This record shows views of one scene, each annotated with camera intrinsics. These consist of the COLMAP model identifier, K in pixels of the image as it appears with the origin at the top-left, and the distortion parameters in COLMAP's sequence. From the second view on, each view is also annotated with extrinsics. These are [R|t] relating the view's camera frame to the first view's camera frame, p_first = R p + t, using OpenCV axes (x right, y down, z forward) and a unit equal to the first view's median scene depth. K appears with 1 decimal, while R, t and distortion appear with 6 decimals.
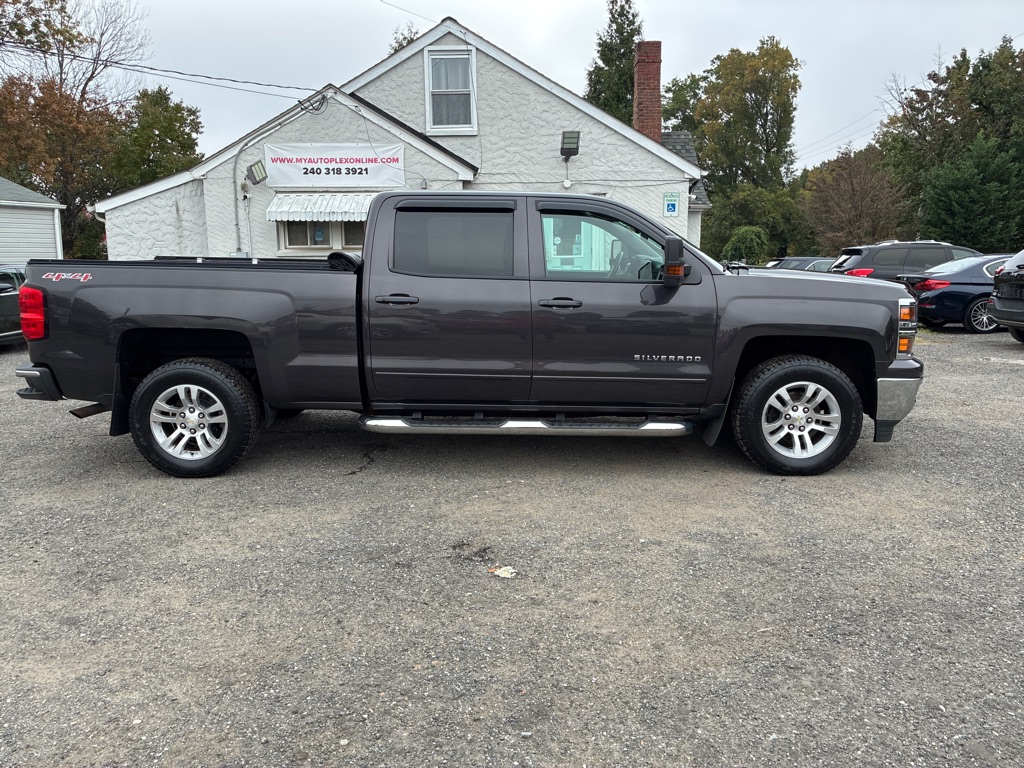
lens RADIAL K [[773.3, 0, 513.0], [0, 773.3, 365.1], [0, 0, 1]] dist [0.054200, -0.075000]
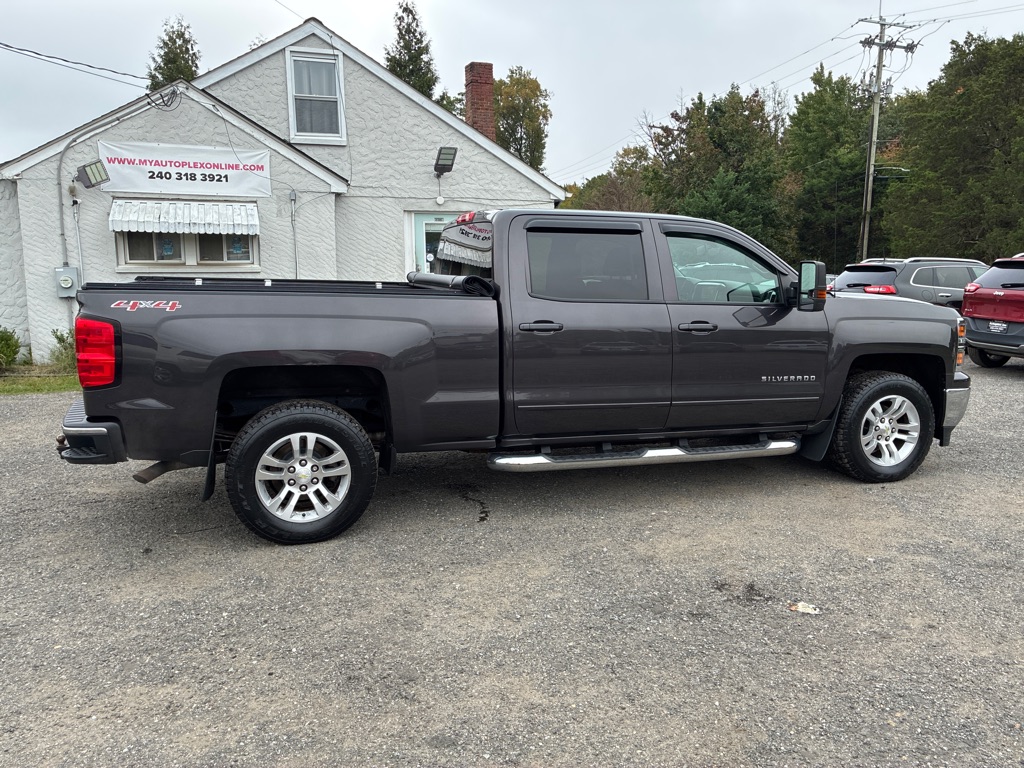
lens RADIAL K [[773.3, 0, 513.0], [0, 773.3, 365.1], [0, 0, 1]] dist [0.054200, -0.075000]
pose [[0.946414, -0.033390, 0.321226, -0.172169], [0.039460, 0.999144, -0.012405, -0.010287], [-0.320537, 0.024416, 0.946921, 0.049453]]
